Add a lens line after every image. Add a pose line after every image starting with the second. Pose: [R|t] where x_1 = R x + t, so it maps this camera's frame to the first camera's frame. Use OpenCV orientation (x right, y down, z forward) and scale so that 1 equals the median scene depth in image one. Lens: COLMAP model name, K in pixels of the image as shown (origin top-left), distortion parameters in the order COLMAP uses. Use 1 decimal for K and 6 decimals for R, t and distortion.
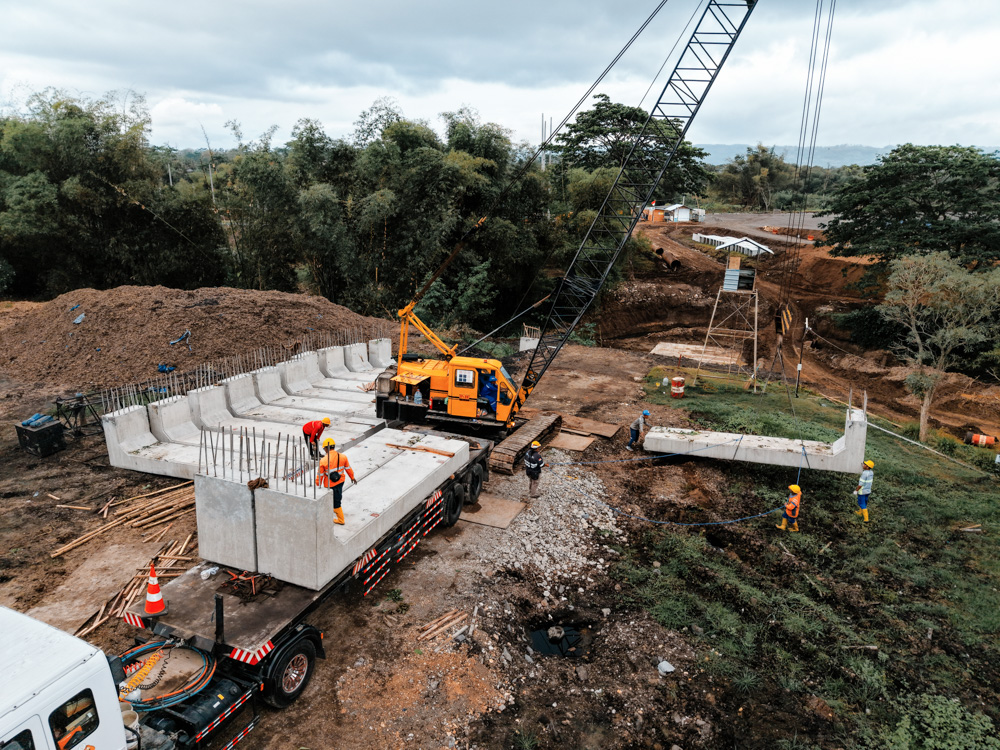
lens RADIAL K [[666.6, 0, 497.6], [0, 666.6, 382.6], [0, 0, 1]] dist [0.031847, -0.032282]
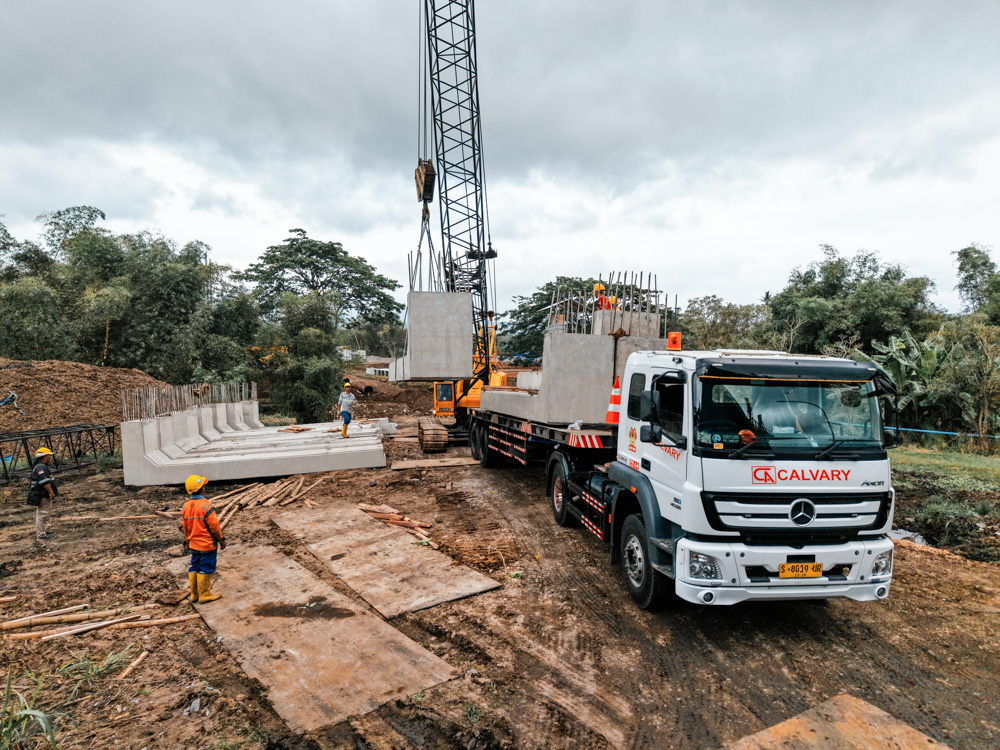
lens RADIAL K [[666.6, 0, 501.7], [0, 666.6, 389.1], [0, 0, 1]] dist [0.031847, -0.032282]
pose [[0.838124, -0.041598, 0.543892, -0.375338], [0.165990, 0.969251, -0.181657, 0.139085], [-0.519611, 0.242532, 0.819257, 0.070052]]
